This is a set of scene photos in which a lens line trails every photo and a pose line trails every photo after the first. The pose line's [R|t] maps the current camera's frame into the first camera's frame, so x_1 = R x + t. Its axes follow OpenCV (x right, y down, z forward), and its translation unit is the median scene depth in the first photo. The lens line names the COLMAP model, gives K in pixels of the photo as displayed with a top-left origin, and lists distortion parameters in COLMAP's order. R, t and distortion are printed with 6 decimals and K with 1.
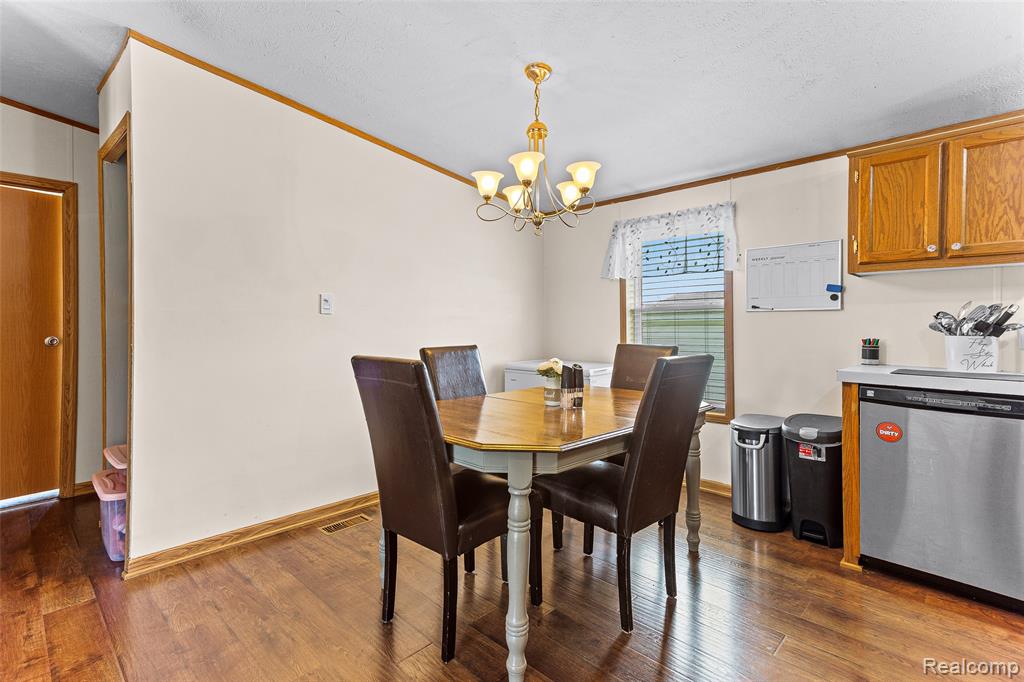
lens RADIAL K [[486.3, 0, 518.4], [0, 486.3, 321.9], [0, 0, 1]] dist [0.023899, 0.003687]
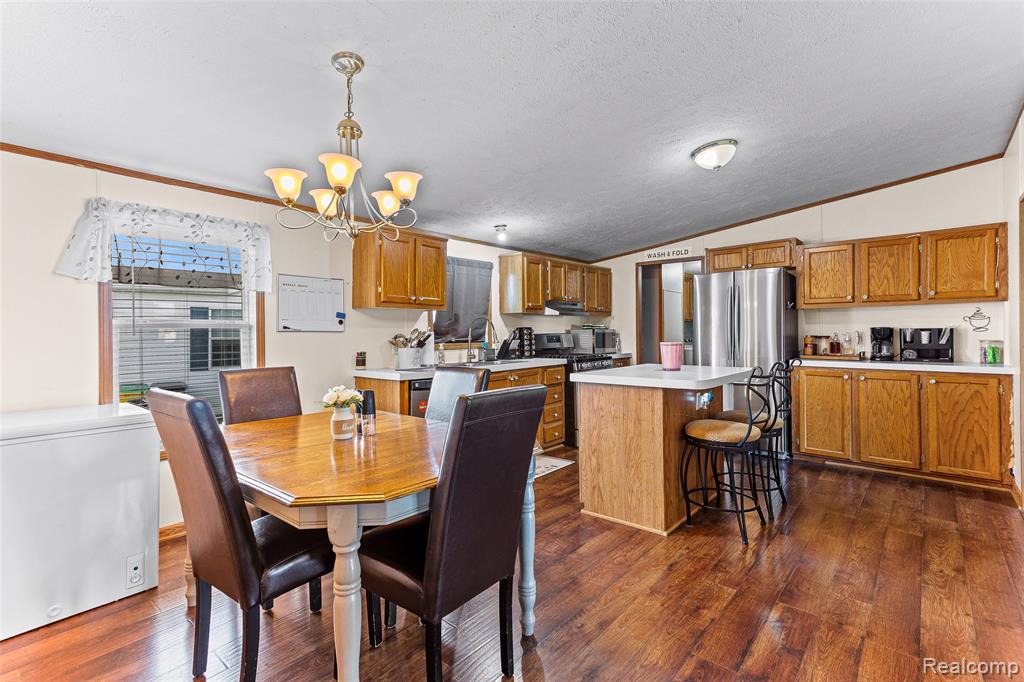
lens RADIAL K [[486.3, 0, 490.3], [0, 486.3, 331.4], [0, 0, 1]] dist [0.023899, 0.003687]
pose [[-0.037522, 0.005582, 0.999280, -0.820383], [0.001739, 0.999983, -0.005520, -0.019947], [-0.999294, 0.001530, -0.037531, 0.751399]]
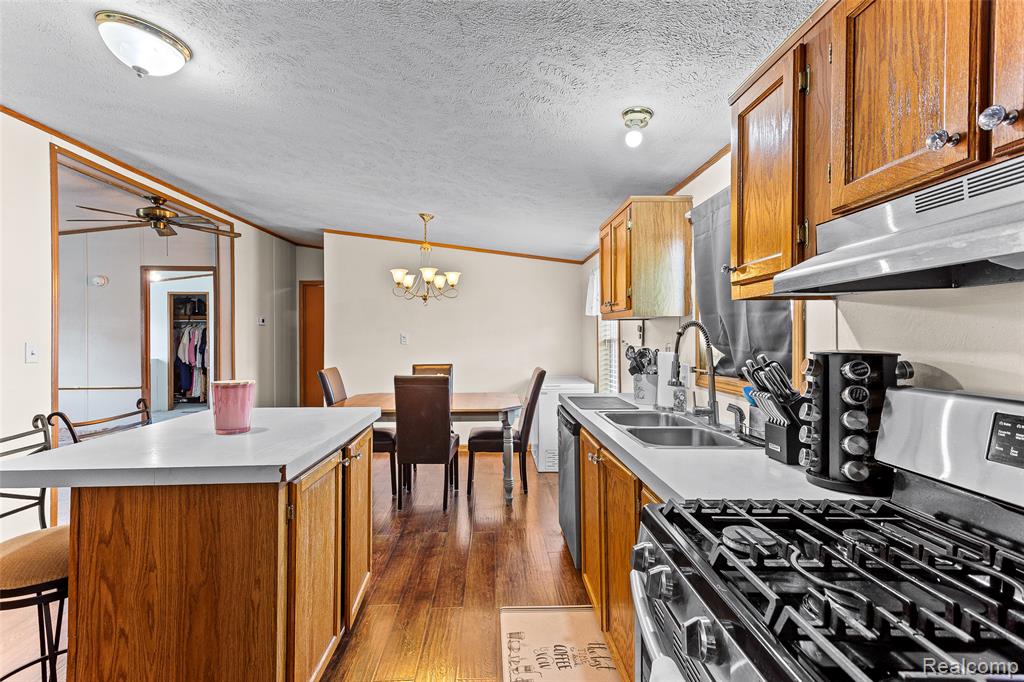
lens RADIAL K [[486.3, 0, 505.1], [0, 486.3, 332.3], [0, 0, 1]] dist [0.023899, 0.003687]
pose [[0.715447, -0.006012, -0.698641, 1.447650], [0.007664, 0.999970, -0.000757, -0.071558], [0.698624, -0.004813, 0.715472, -0.093557]]
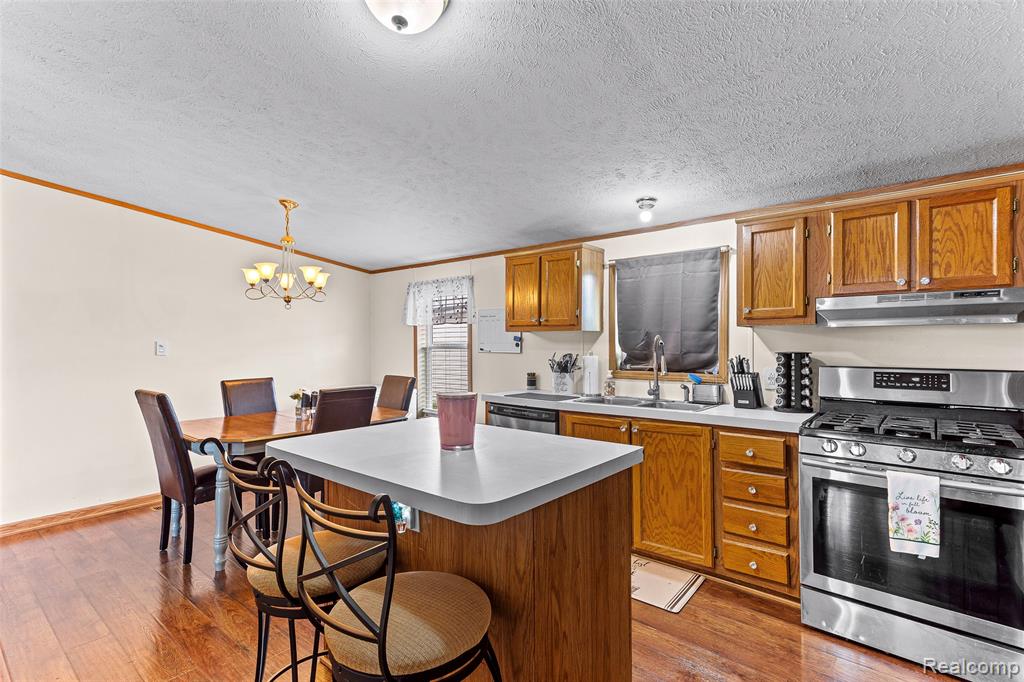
lens RADIAL K [[486.3, 0, 511.8], [0, 486.3, 340.2], [0, 0, 1]] dist [0.023899, 0.003687]
pose [[0.997227, 0.002263, 0.074388, 0.602759], [-0.002355, 0.999997, 0.001155, -0.077397], [-0.074385, -0.001327, 0.997229, -0.574560]]
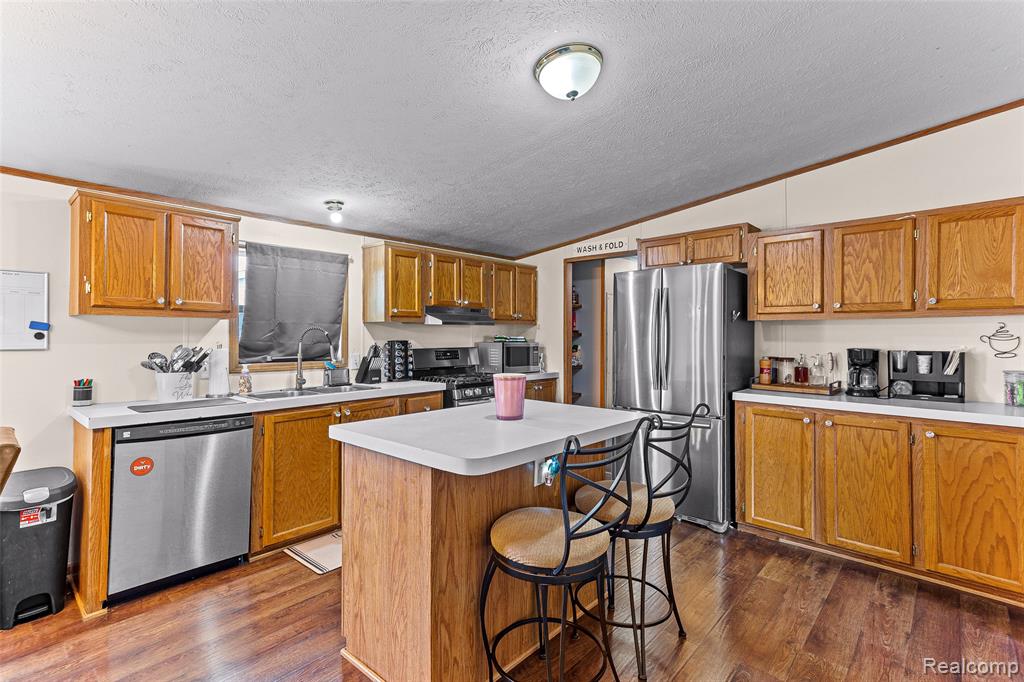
lens RADIAL K [[486.3, 0, 495.1], [0, 486.3, 334.3], [0, 0, 1]] dist [0.023899, 0.003687]
pose [[-0.012008, 0.005301, 0.999914, -0.322535], [-0.008573, 0.999949, -0.005404, -0.064684], [-0.999891, -0.008637, -0.011962, 0.209049]]
